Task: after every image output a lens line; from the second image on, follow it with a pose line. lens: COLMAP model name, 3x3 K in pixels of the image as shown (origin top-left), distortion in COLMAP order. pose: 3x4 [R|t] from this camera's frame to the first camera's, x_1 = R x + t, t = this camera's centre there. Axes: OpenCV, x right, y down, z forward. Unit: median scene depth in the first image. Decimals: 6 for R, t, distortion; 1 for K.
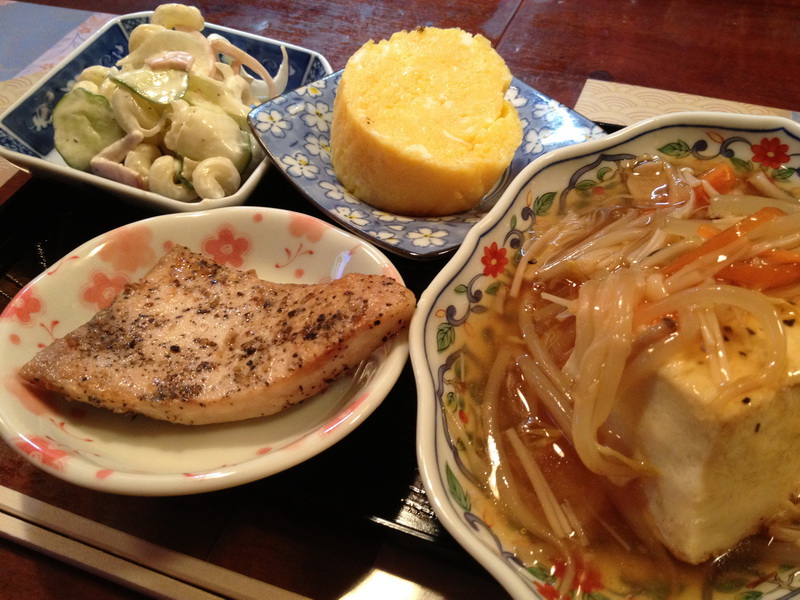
lens RADIAL K [[773.2, 0, 405.3], [0, 773.2, 305.4], [0, 0, 1]] dist [0.029647, 0.000000]
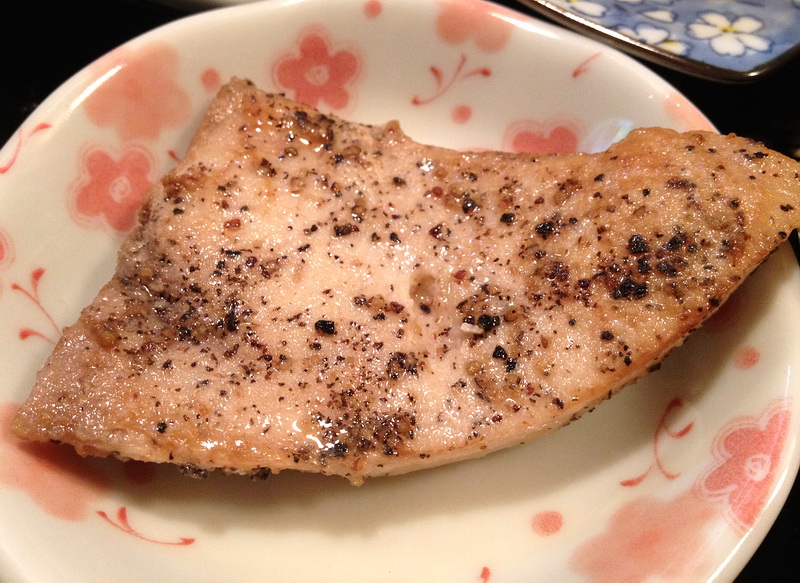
lens RADIAL K [[864.3, 0, 401.3], [0, 864.3, 289.2], [0, 0, 1]] dist [0.137319, 0.000000]
pose [[0.993041, -0.092645, 0.072714, -0.284220], [0.070321, 0.961695, 0.264949, -0.106135], [-0.094475, -0.257991, 0.961517, 0.476298]]
